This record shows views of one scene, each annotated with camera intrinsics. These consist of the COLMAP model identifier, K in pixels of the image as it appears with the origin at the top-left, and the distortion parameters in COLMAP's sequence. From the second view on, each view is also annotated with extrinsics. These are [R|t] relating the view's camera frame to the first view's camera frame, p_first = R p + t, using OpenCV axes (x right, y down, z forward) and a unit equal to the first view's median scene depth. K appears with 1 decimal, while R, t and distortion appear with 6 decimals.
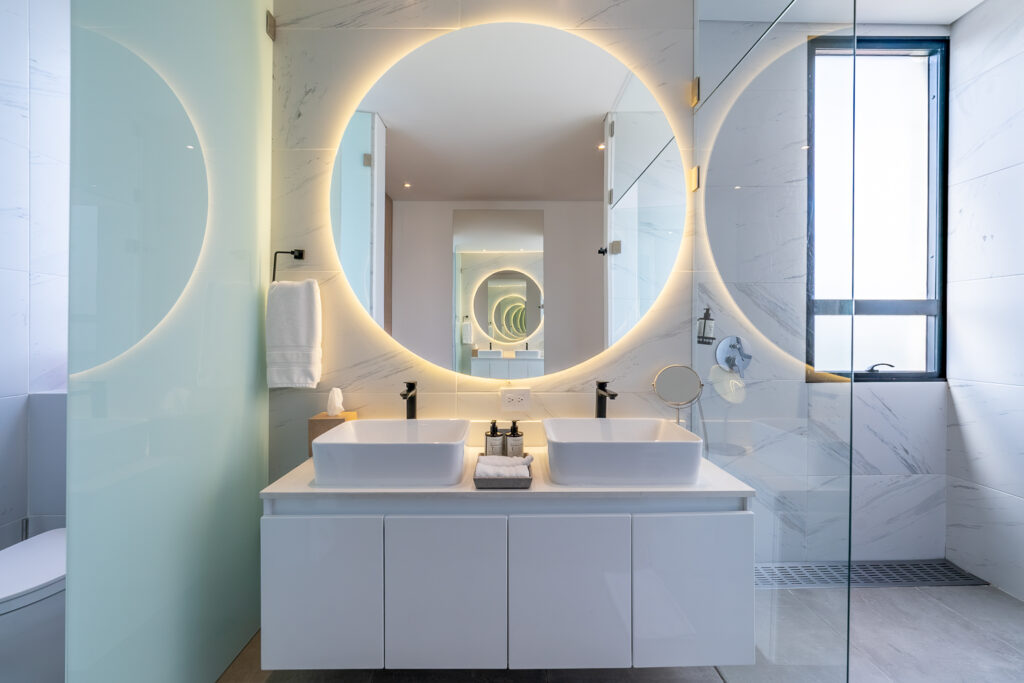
lens RADIAL K [[443.9, 0, 510.4], [0, 443.9, 324.7], [0, 0, 1]] dist [-0.004165, 0.000198]
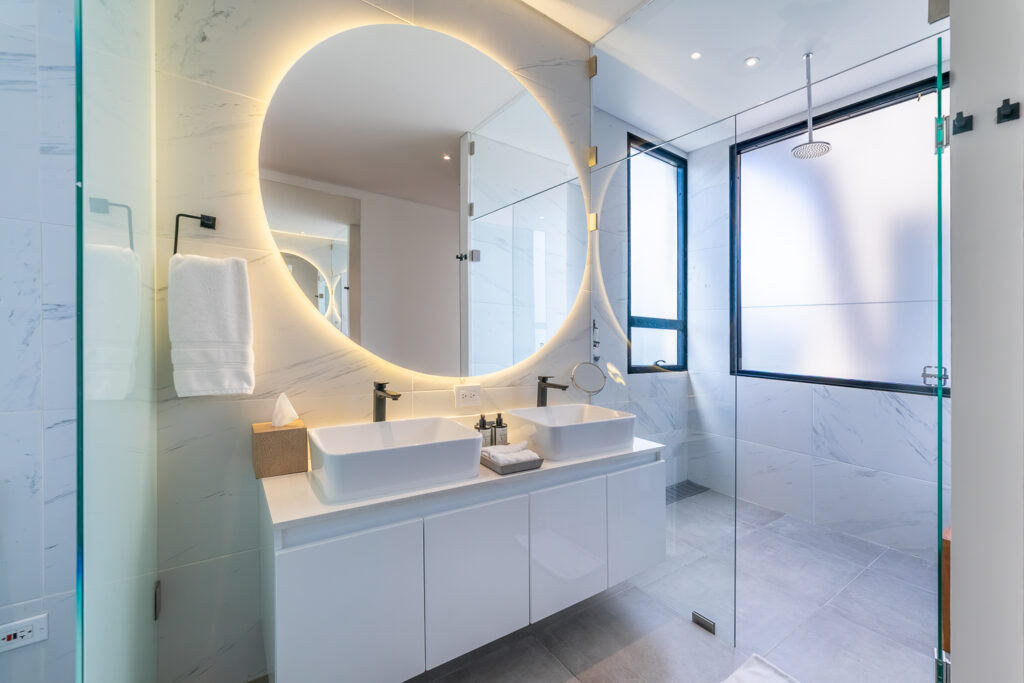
lens RADIAL K [[423.0, 0, 558.9], [0, 423.0, 319.4], [0, 0, 1]] dist [-0.000243, 0.000402]
pose [[0.798748, 0.053910, 0.599246, -0.435351], [-0.050441, 0.998472, -0.022592, -0.003625], [-0.599548, -0.012181, 0.800246, 0.046710]]
